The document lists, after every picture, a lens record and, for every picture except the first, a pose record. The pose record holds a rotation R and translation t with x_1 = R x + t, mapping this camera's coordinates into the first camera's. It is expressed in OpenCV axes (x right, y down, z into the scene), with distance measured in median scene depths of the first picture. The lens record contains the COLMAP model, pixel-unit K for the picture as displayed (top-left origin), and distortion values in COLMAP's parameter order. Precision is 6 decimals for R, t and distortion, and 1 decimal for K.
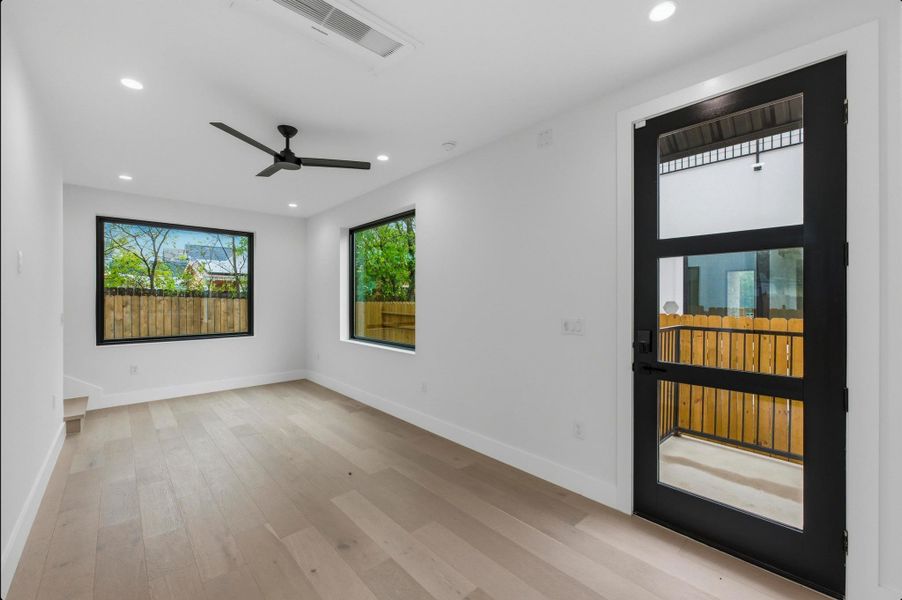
lens RADIAL K [[367.6, 0, 450.3], [0, 367.6, 302.5], [0, 0, 1]] dist [-0.001173, -0.000053]
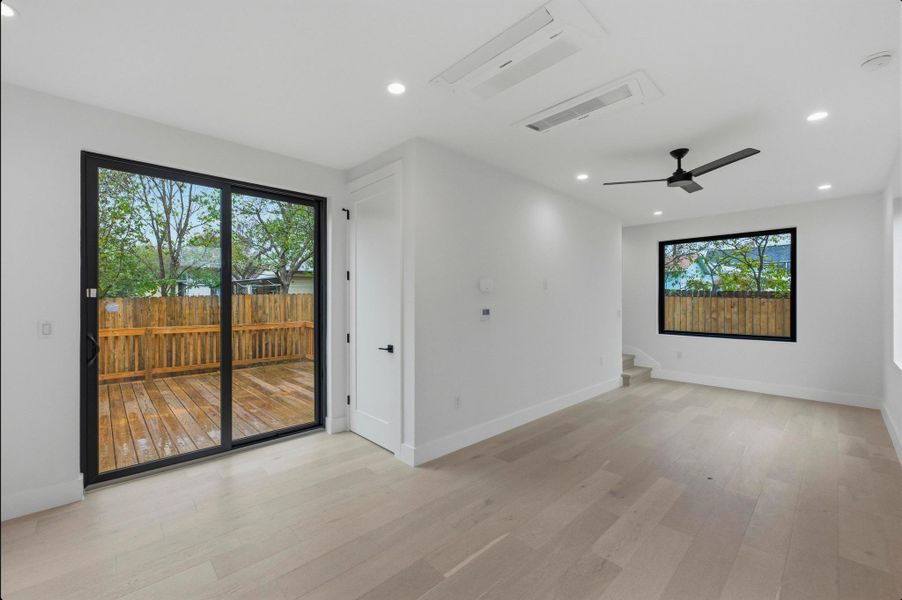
lens RADIAL K [[368.2, 0, 451.0], [0, 368.2, 300.0], [0, 0, 1]] dist [-0.003602, -0.000351]
pose [[0.019468, 0.000598, -0.999810, 0.424796], [-0.012127, 0.999926, 0.000362, -0.002757], [0.999737, 0.012117, 0.019474, 0.172284]]
